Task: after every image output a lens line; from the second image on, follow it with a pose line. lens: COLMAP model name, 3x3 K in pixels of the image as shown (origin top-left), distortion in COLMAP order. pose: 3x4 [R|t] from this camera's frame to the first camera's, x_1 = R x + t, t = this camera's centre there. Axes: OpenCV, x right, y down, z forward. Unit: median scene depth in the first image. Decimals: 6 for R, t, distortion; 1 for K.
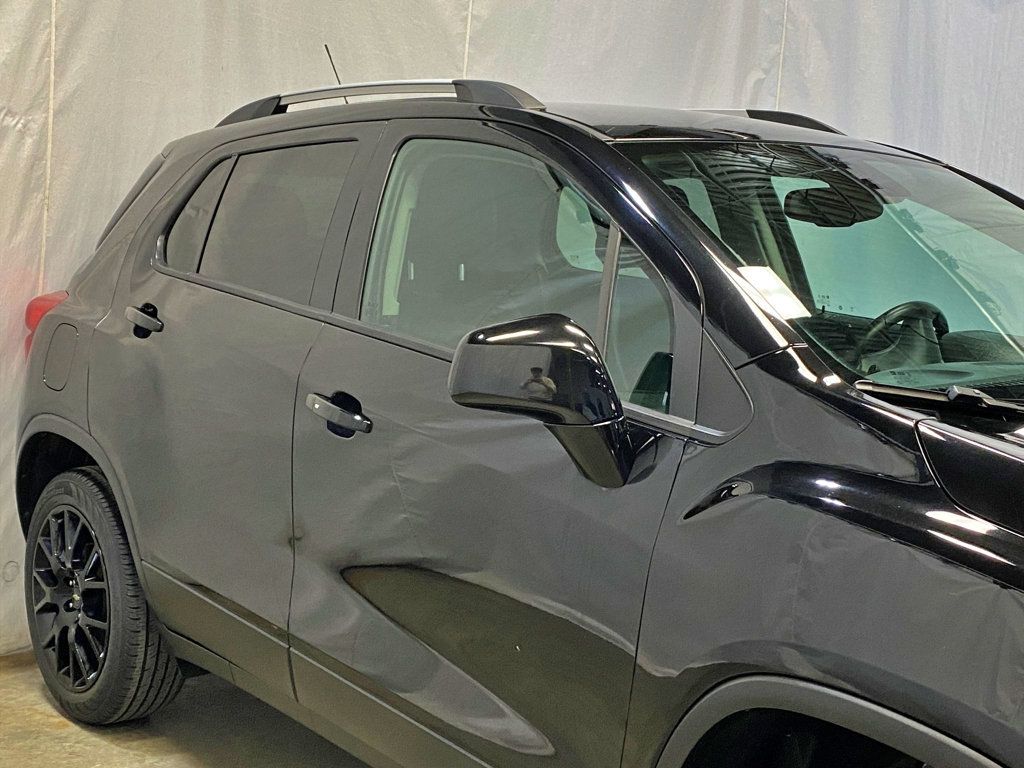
lens RADIAL K [[1351.4, 0, 512.0], [0, 1351.4, 384.0], [0, 0, 1]] dist [0.097910, -0.044523]
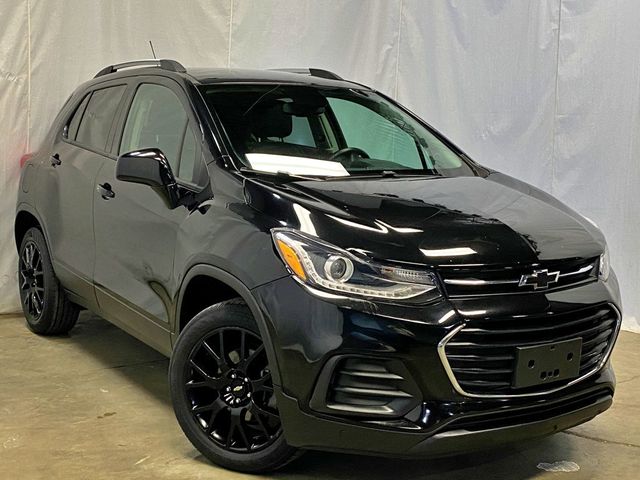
lens RADIAL K [[885.7, 0, 320.0], [0, 885.7, 240.0], [0, 0, 1]] dist [0.166362, -0.339250]
pose [[0.991734, 0.003778, -0.128259, 0.353071], [-0.003380, 0.999989, 0.003317, 0.076584], [0.128270, -0.002856, 0.991735, -0.454251]]
